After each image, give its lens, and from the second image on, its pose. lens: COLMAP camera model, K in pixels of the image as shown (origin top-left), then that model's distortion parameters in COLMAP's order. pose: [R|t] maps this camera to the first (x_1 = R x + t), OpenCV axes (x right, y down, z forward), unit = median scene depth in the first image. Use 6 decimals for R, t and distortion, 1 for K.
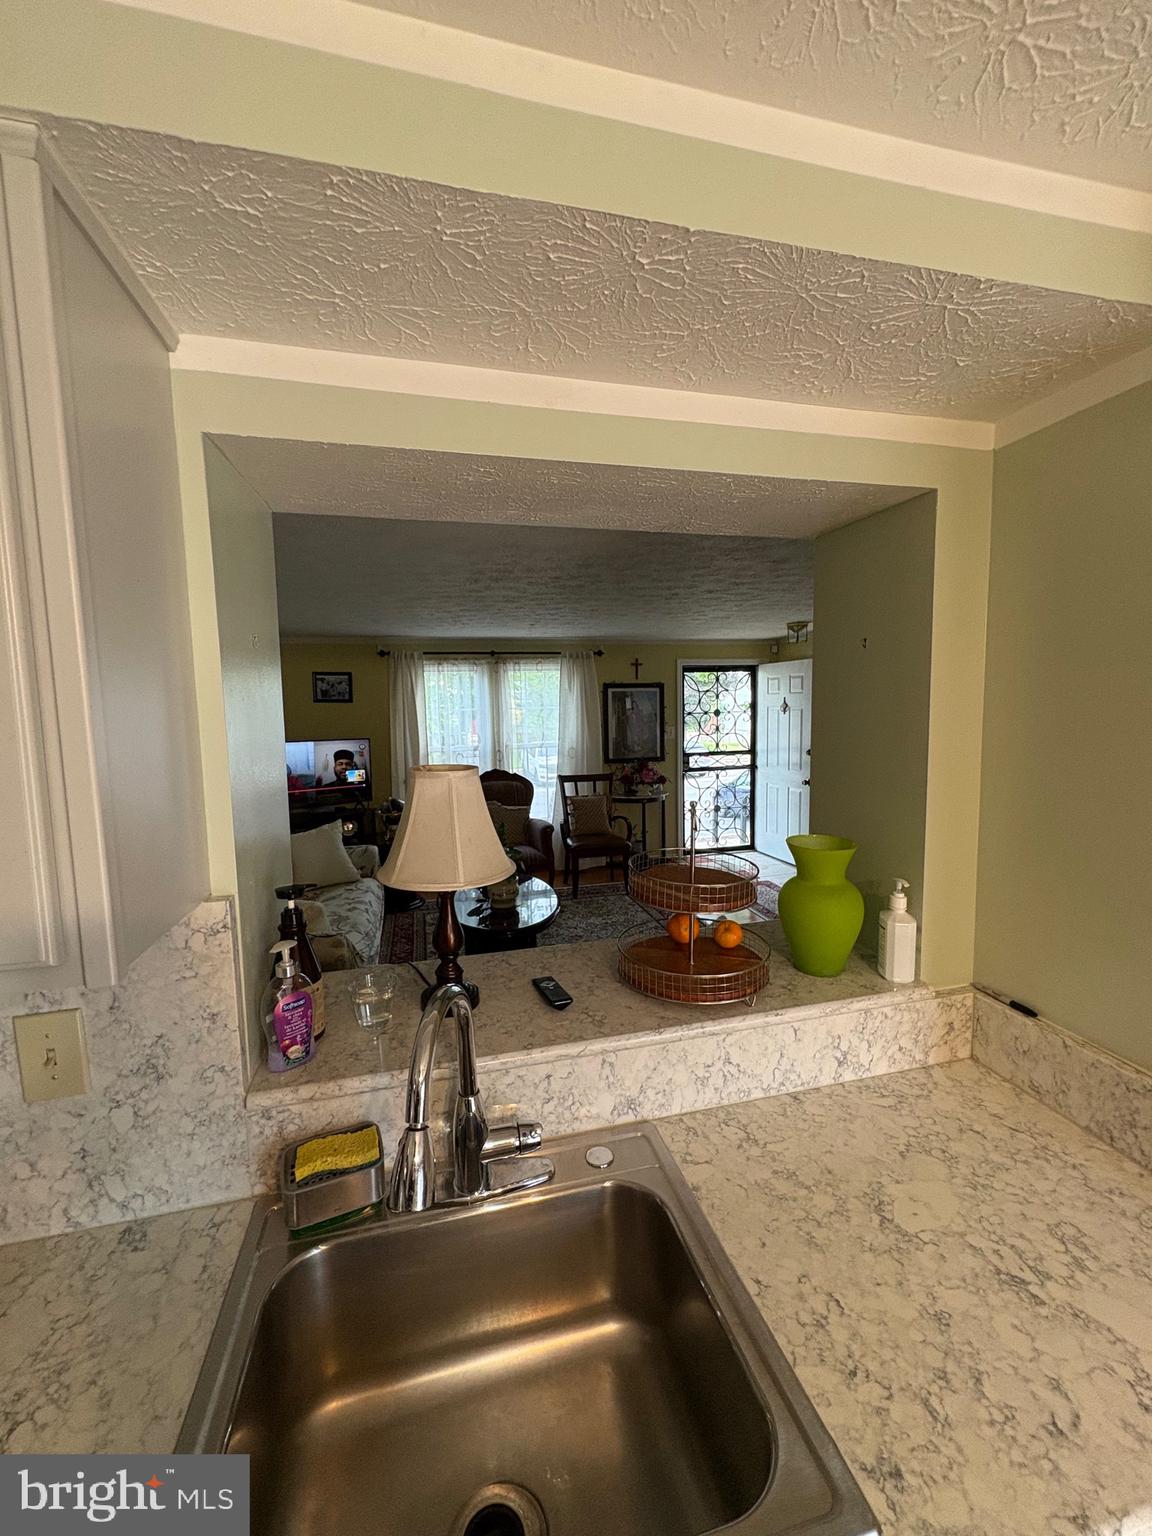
lens RADIAL K [[614.1, 0, 572.2], [0, 614.1, 769.4], [0, 0, 1]] dist [-0.001406, 0.000706]
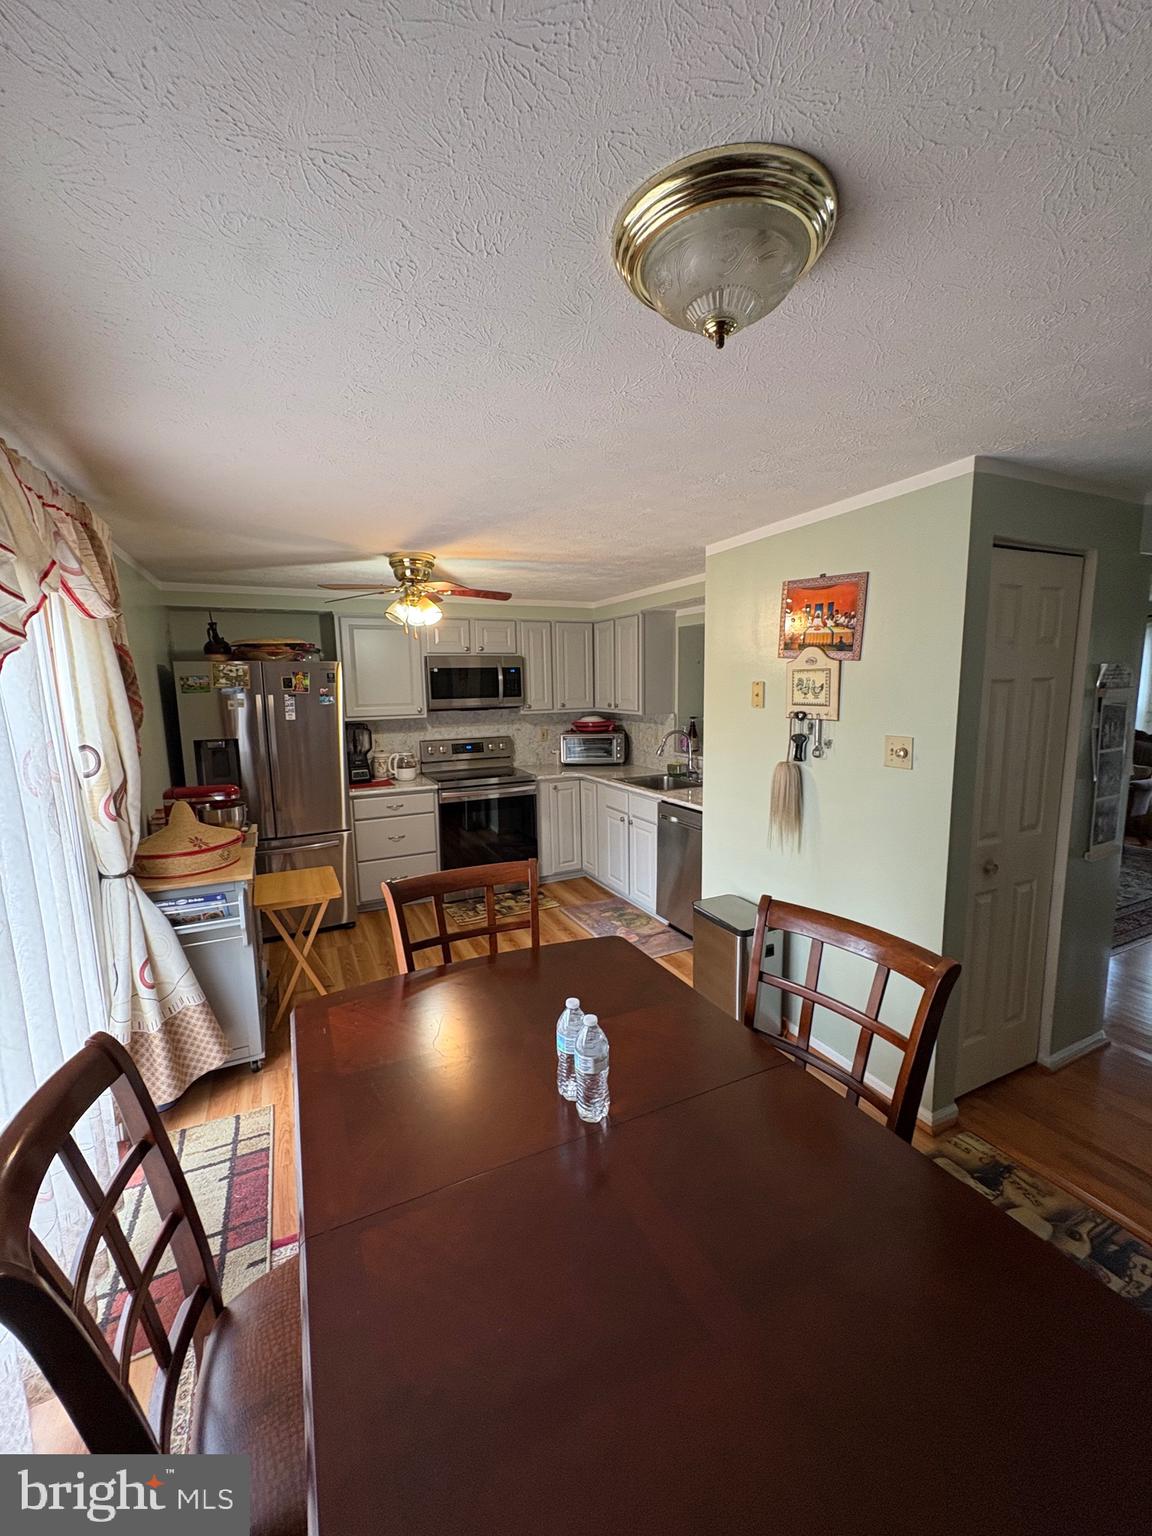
lens RADIAL K [[614.1, 0, 575.9], [0, 614.1, 769.6], [0, 0, 1]] dist [-0.001406, 0.000706]
pose [[0.207242, 0.156946, -0.965618, 3.346559], [-0.085066, 0.986200, 0.142034, 0.002402], [0.974584, 0.052706, 0.217732, -0.725869]]
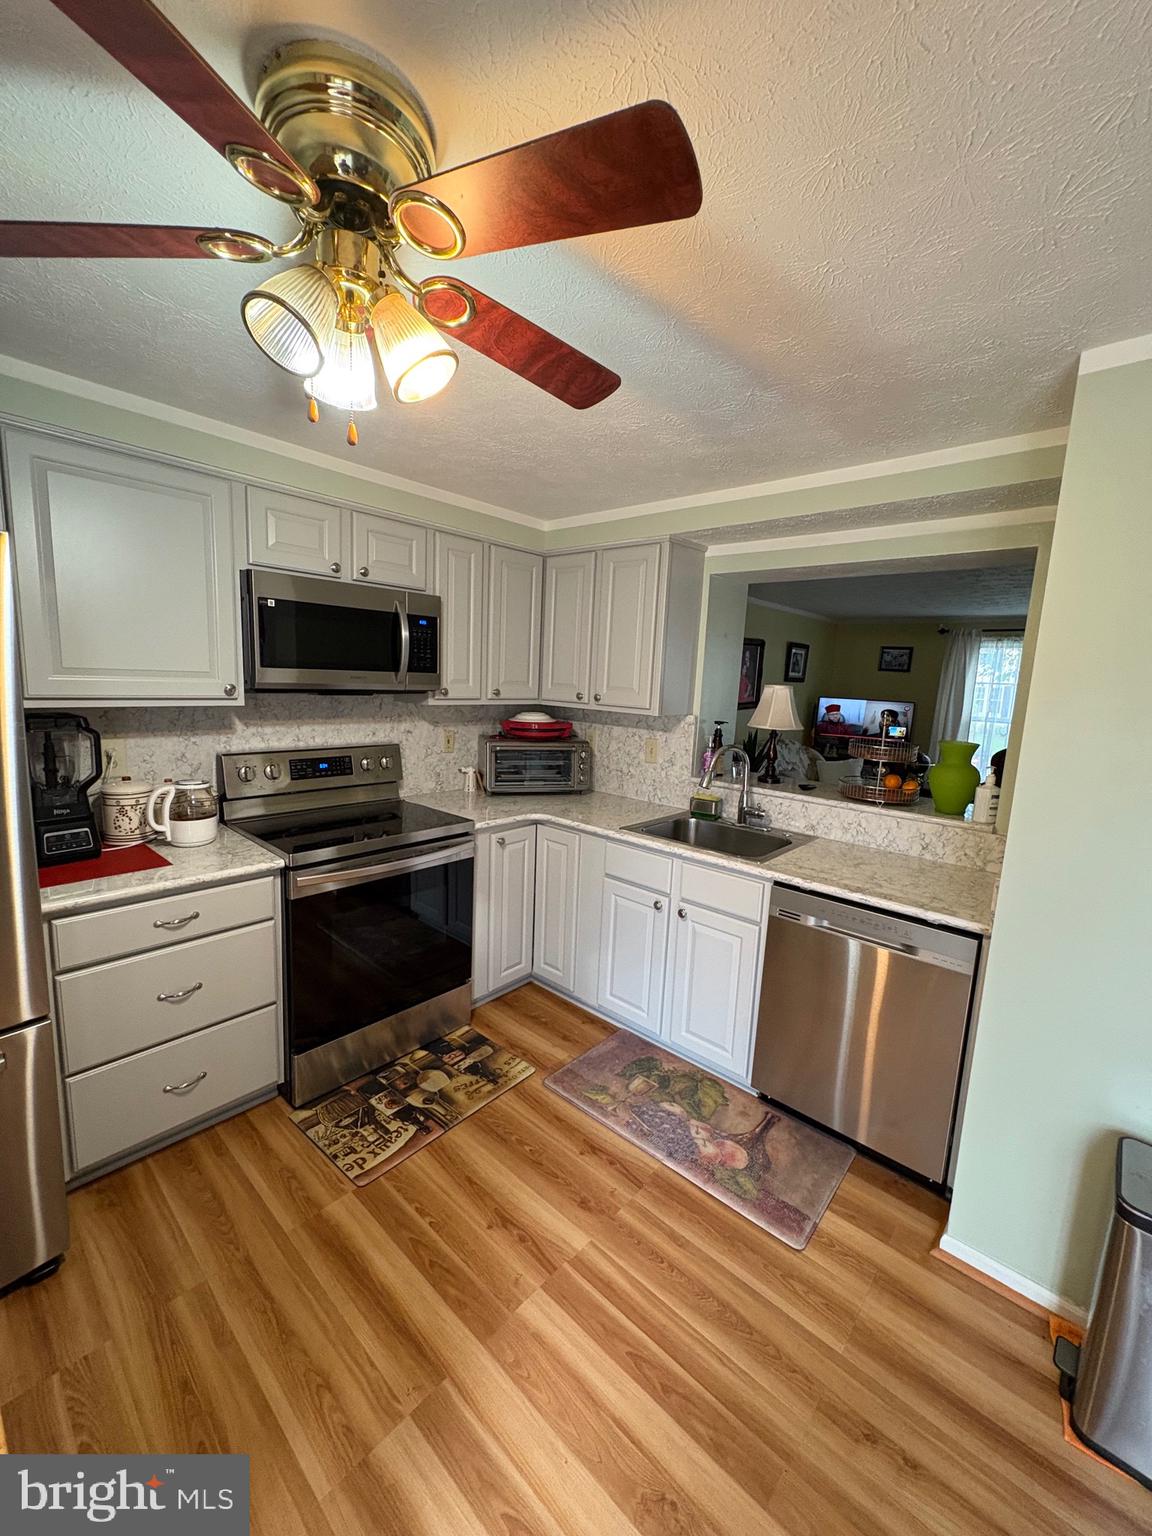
lens RADIAL K [[614.1, 0, 575.6], [0, 614.1, 768.7], [0, 0, 1]] dist [-0.001406, 0.000706]
pose [[0.559639, 0.172386, -0.810610, 1.344379], [-0.139300, 0.983777, 0.113040, 0.155428], [0.816946, 0.049656, 0.574573, -1.050900]]
